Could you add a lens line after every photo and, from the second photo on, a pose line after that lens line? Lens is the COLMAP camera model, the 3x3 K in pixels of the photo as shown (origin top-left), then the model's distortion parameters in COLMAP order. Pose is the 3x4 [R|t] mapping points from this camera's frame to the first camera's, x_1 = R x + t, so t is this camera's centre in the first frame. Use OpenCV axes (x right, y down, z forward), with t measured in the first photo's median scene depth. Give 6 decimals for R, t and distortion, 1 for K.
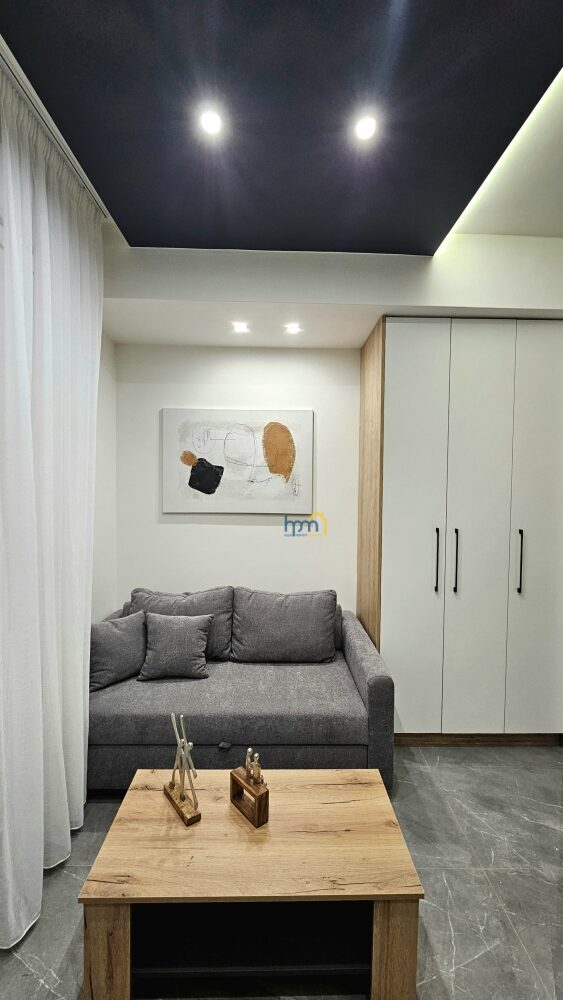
lens RADIAL K [[434.5, 0, 281.3], [0, 434.5, 501.3], [0, 0, 1]] dist [-0.002733, 0.000149]
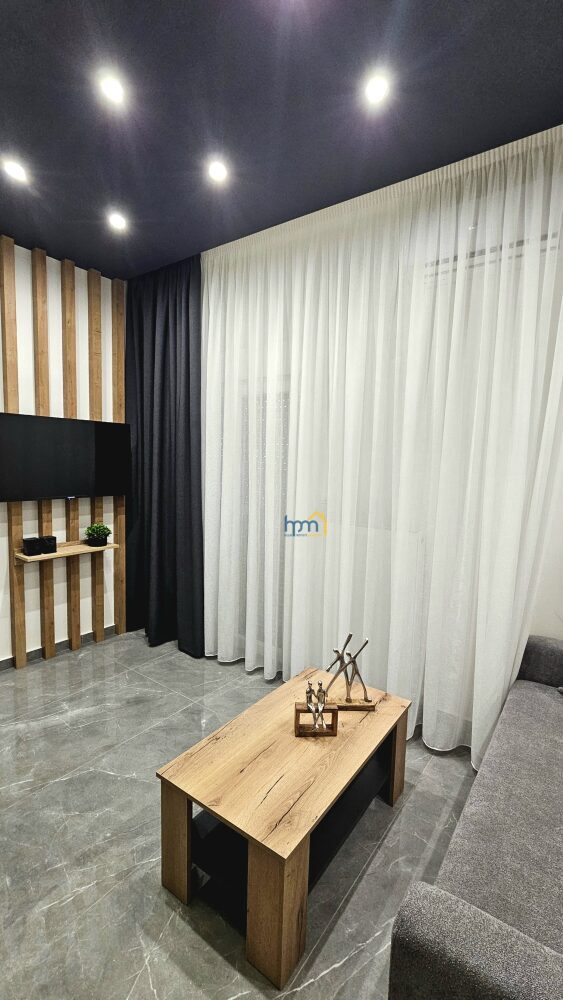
lens RADIAL K [[434.3, 0, 286.3], [0, 434.3, 501.0], [0, 0, 1]] dist [-0.002453, -0.000323]
pose [[-0.597933, 0.046344, -0.800205, 0.503117], [-0.068770, 0.991680, 0.108821, 0.005554], [0.798590, 0.120098, -0.589771, 0.921512]]
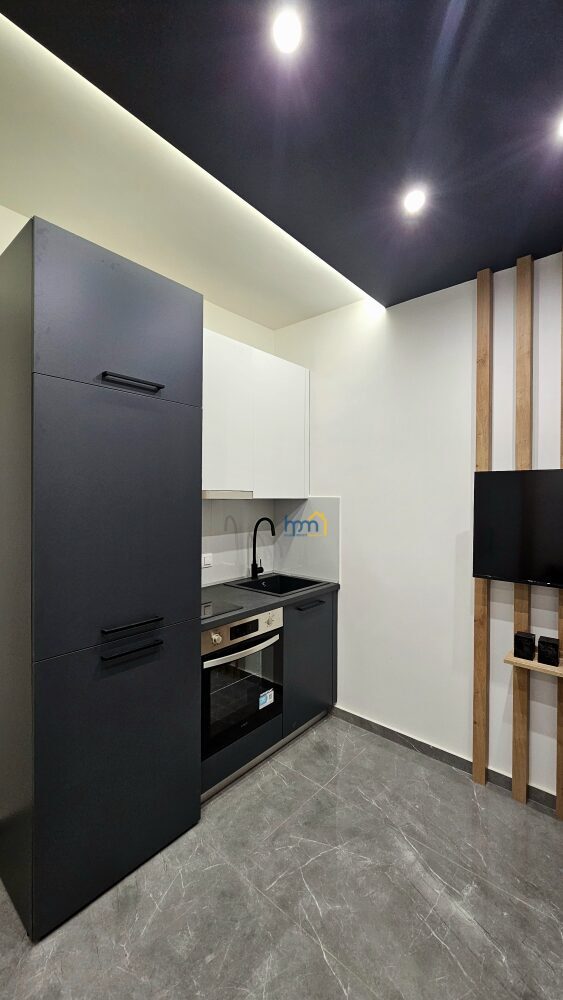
lens RADIAL K [[410.2, 0, 284.0], [0, 410.2, 499.3], [0, 0, 1]] dist [-0.003016, -0.000202]
pose [[-0.750143, -0.026131, 0.660760, -0.171565], [0.012438, 0.998485, 0.053607, -0.037597], [-0.661159, 0.048432, -0.748681, 0.623681]]
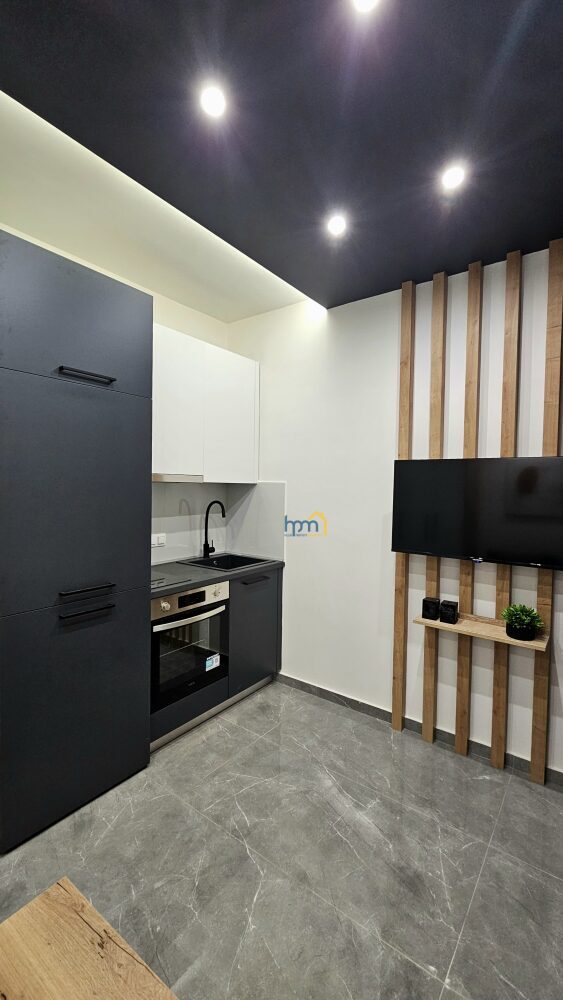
lens RADIAL K [[424.6, 0, 284.1], [0, 424.6, 499.9], [0, 0, 1]] dist [-0.002913, -0.000757]
pose [[-0.795023, -0.048831, 0.604610, -0.310828], [-0.001198, 0.996879, 0.078936, -0.029266], [-0.606578, 0.062032, -0.792600, 0.690197]]
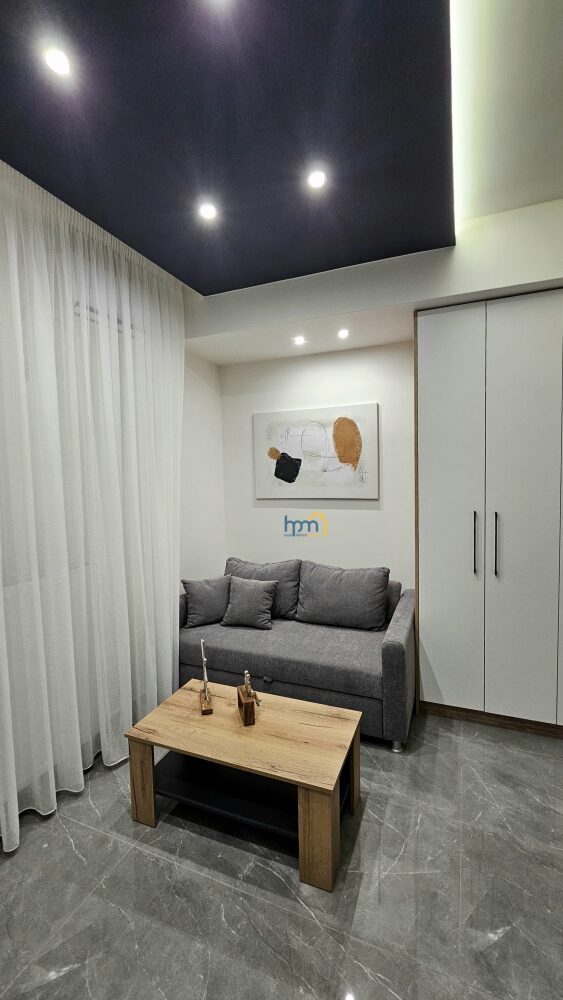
lens RADIAL K [[424.4, 0, 279.5], [0, 424.4, 501.8], [0, 0, 1]] dist [-0.001660, 0.000148]
pose [[0.914352, -0.006003, -0.404875, 0.341459], [0.018801, 0.999441, 0.027639, 0.003435], [0.404483, -0.032884, 0.913954, -0.093543]]
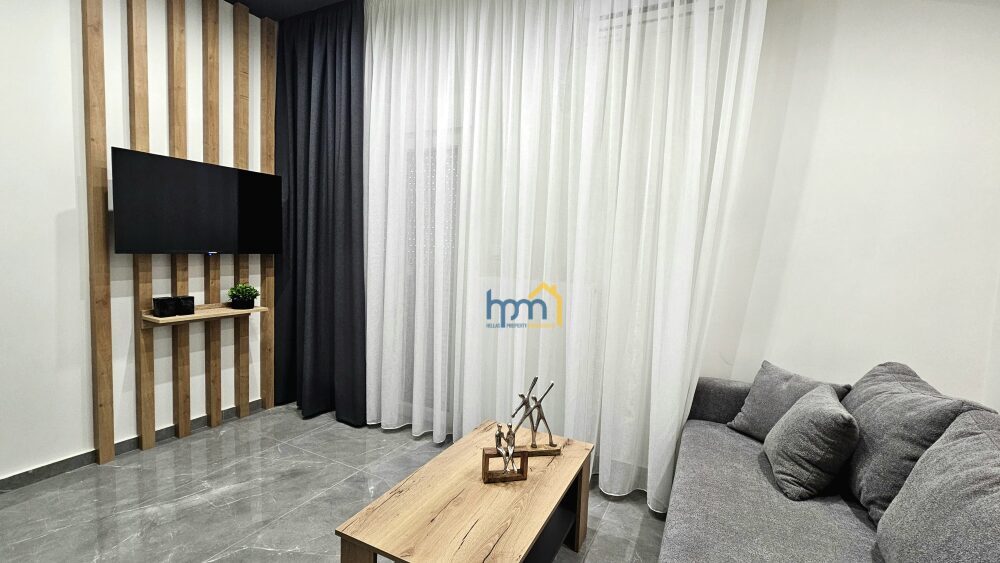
lens RADIAL K [[430.1, 0, 501.9], [0, 430.1, 280.2], [0, 0, 1]] dist [-0.002839, -0.000306]
pose [[-0.462597, 0.035365, -0.885863, 0.508291], [-0.081695, 0.993252, 0.082313, 0.088822], [0.882796, 0.110449, -0.456587, 0.858047]]
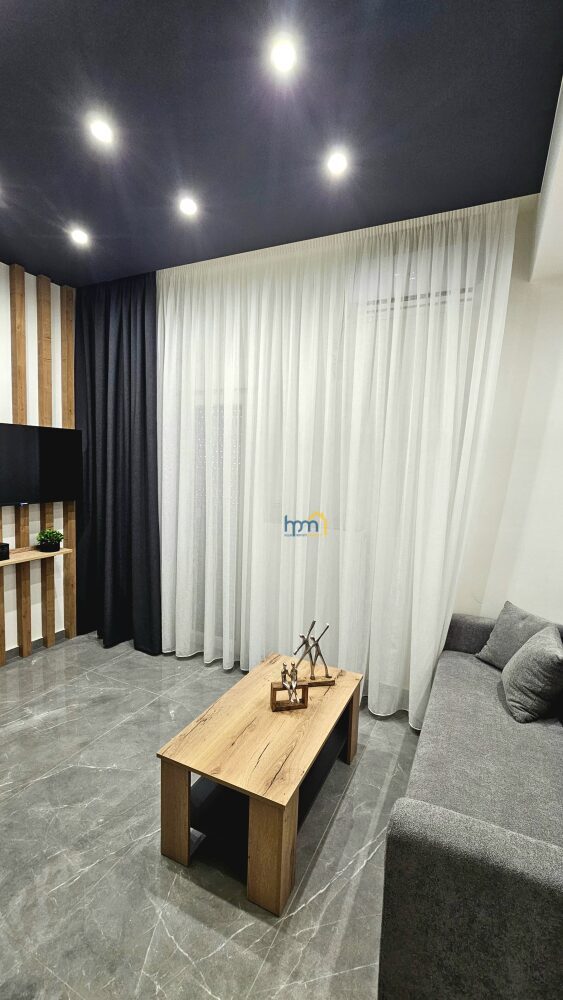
lens RADIAL K [[424.6, 0, 284.1], [0, 424.6, 499.9], [0, 0, 1]] dist [-0.002913, -0.000757]
pose [[-0.448129, 0.054231, -0.892323, 0.619303], [-0.075745, 0.992266, 0.098344, -0.012469], [0.890754, 0.111660, -0.440555, 0.891015]]
